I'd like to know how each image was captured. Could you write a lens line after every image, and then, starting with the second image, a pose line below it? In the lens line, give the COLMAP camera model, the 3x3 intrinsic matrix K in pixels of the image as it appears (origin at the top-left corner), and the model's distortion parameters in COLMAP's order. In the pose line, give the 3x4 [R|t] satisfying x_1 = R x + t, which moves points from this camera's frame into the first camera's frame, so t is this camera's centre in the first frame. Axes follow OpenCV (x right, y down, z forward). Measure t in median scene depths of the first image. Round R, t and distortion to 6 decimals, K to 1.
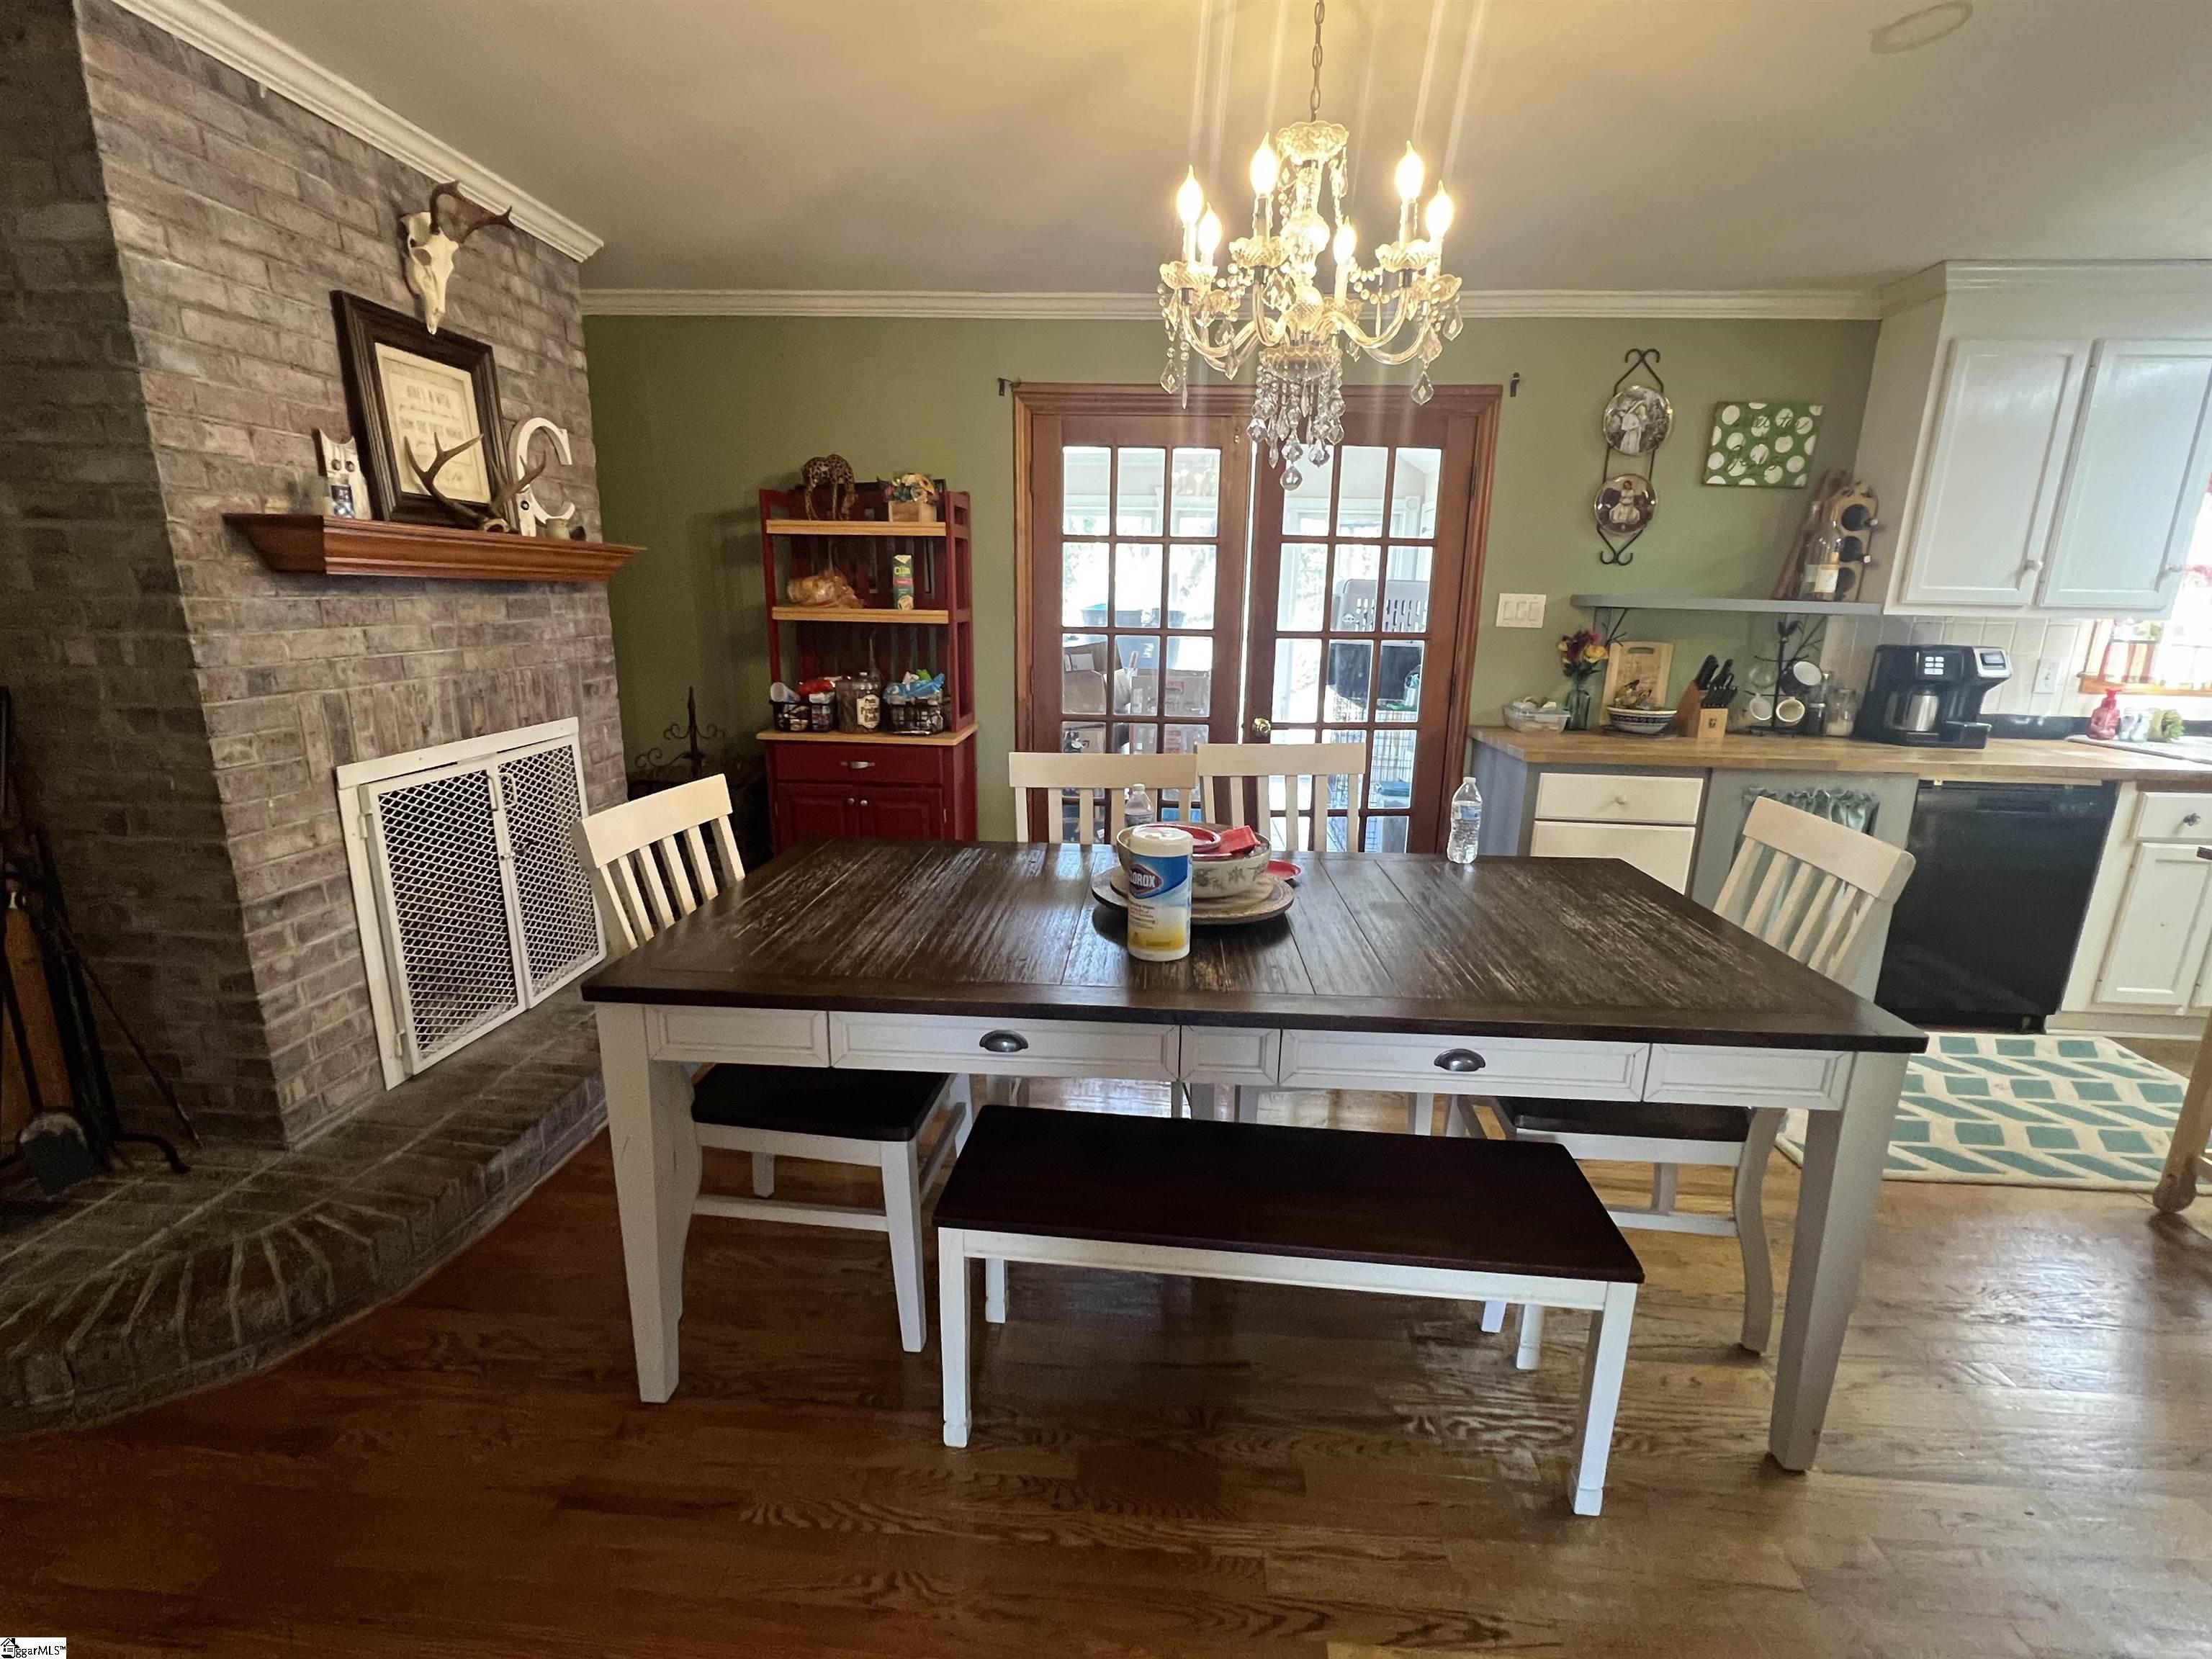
lens RADIAL K [[978.7, 0, 1103.9], [0, 978.7, 832.4], [0, 0, 1]] dist [-0.002813, 0.001124]
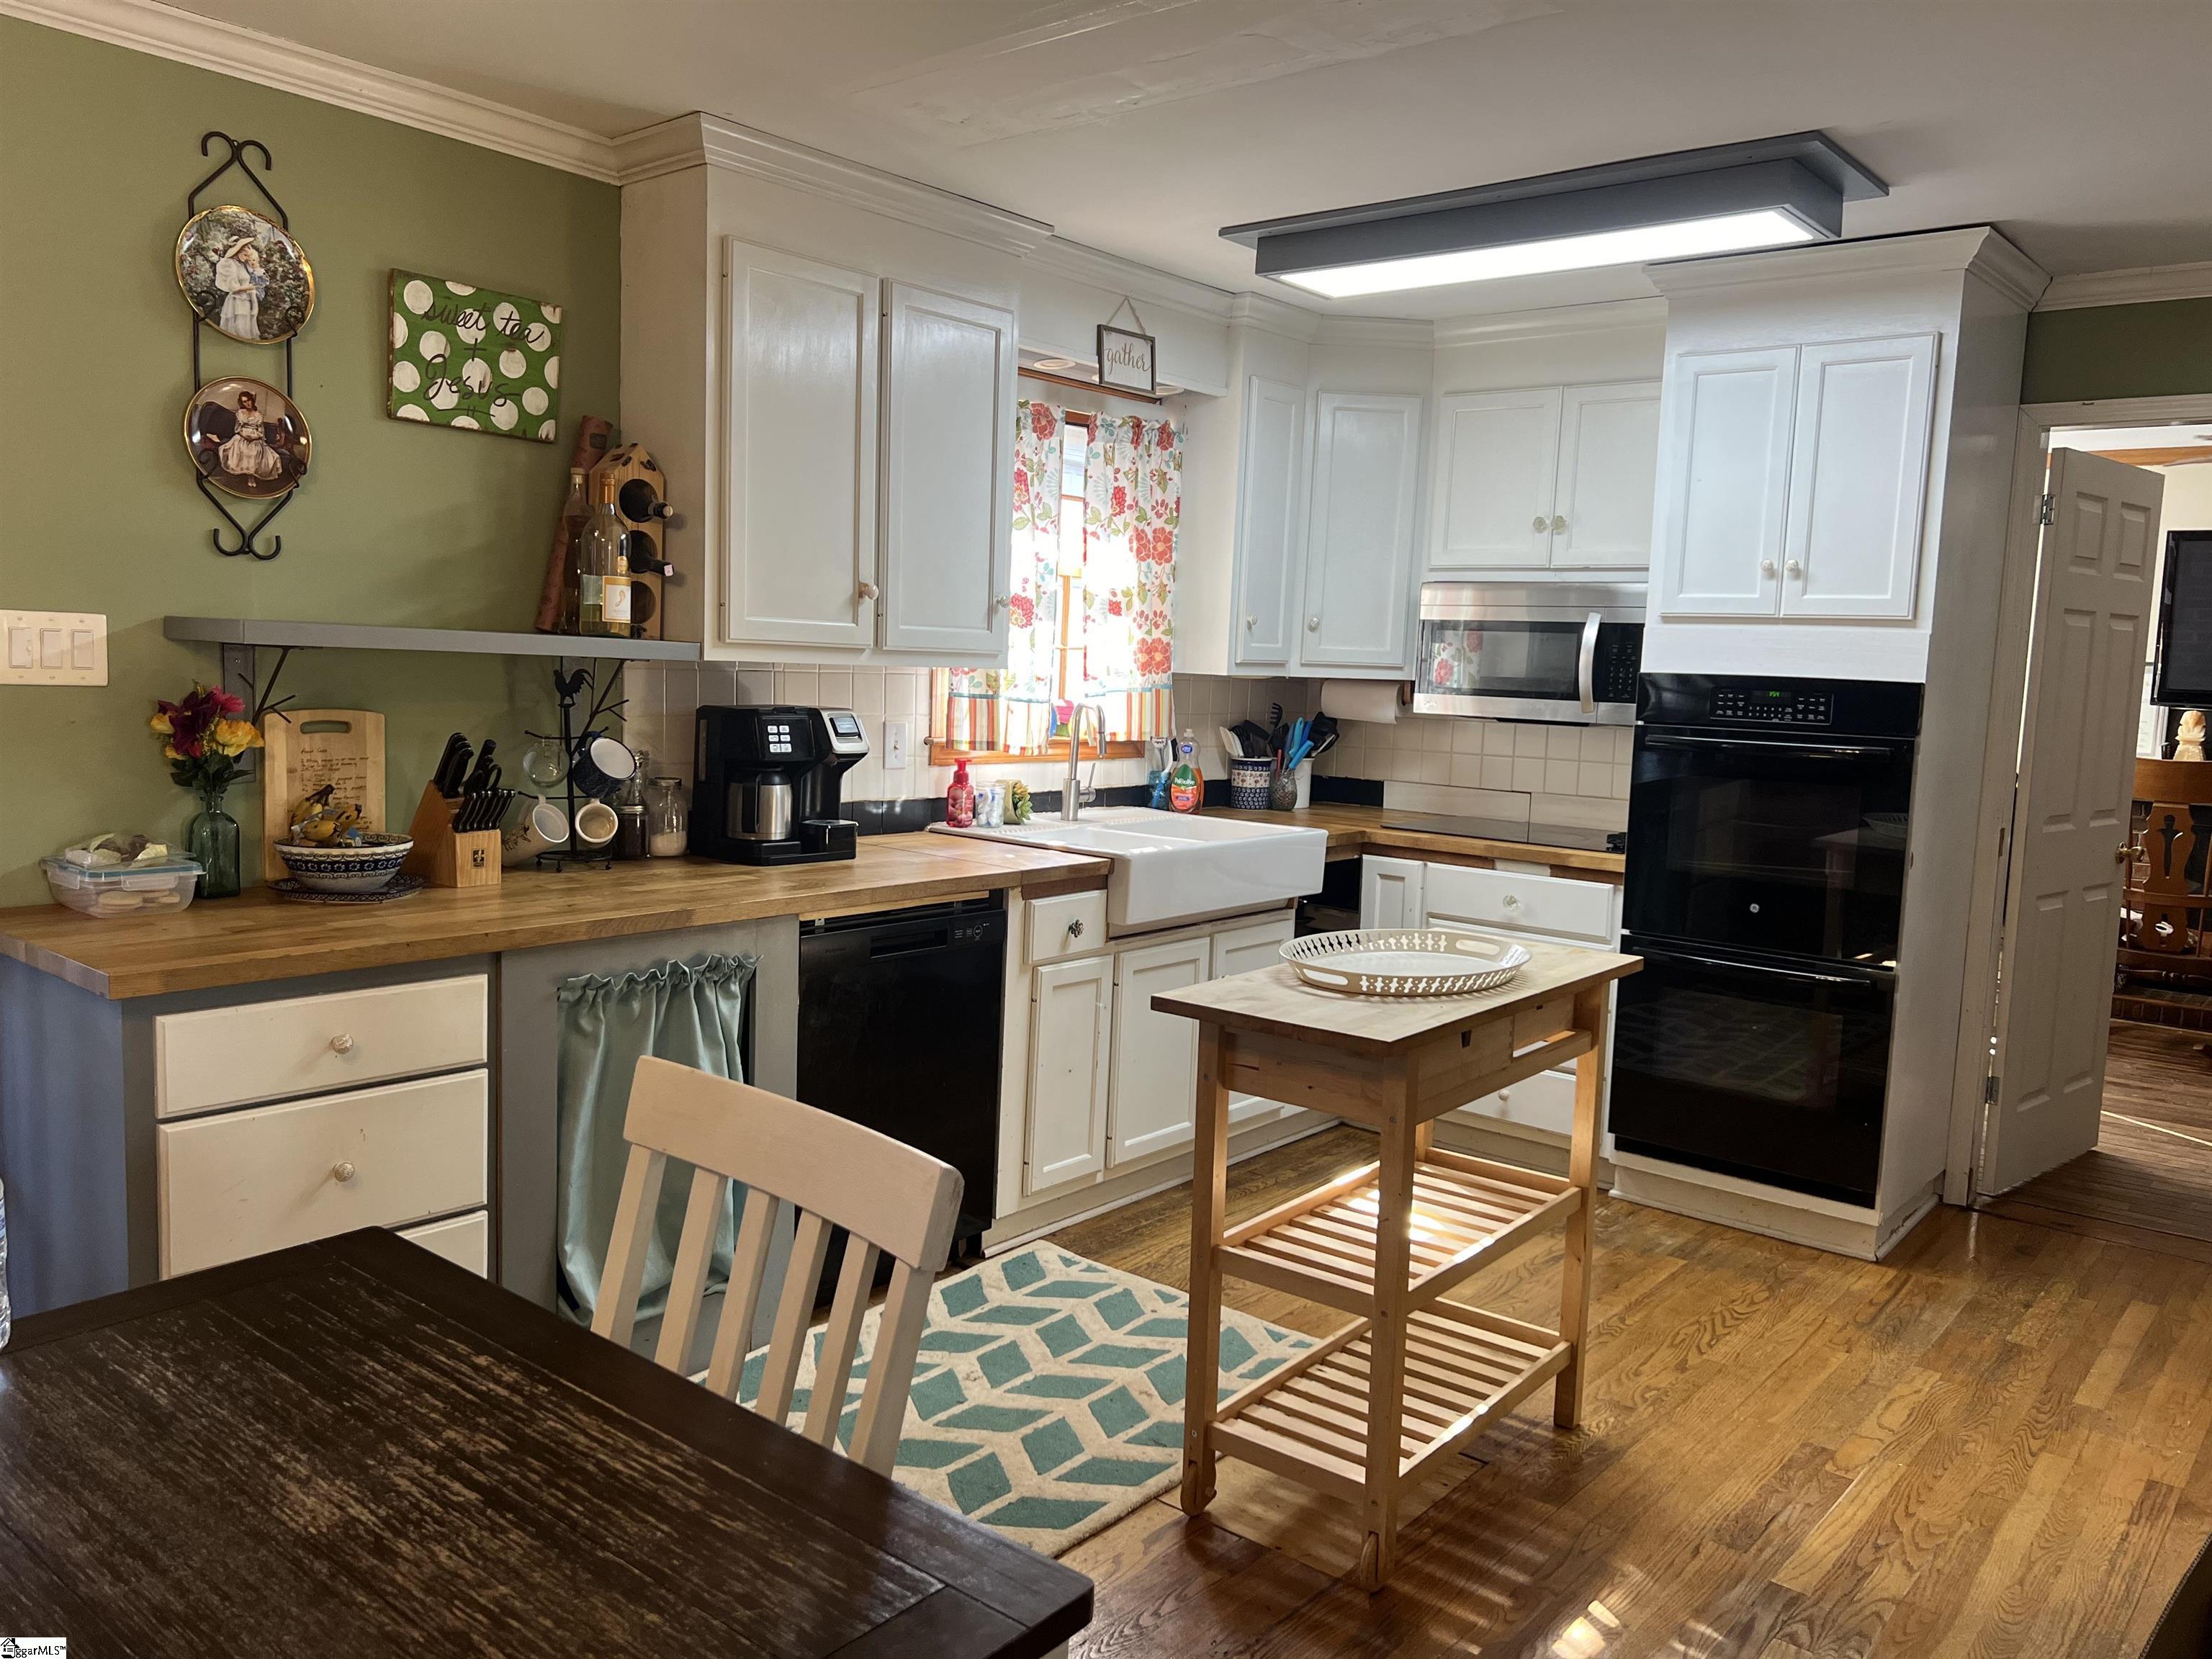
lens RADIAL K [[1667.3, 0, 1115.1], [0, 1667.3, 831.5], [0, 0, 1]] dist [0.056042, -0.064149]
pose [[0.583931, -0.085694, 0.807268, 0.087155], [0.163835, 0.986391, -0.013800, -0.058275], [-0.795099, 0.140317, 0.590024, 0.183614]]
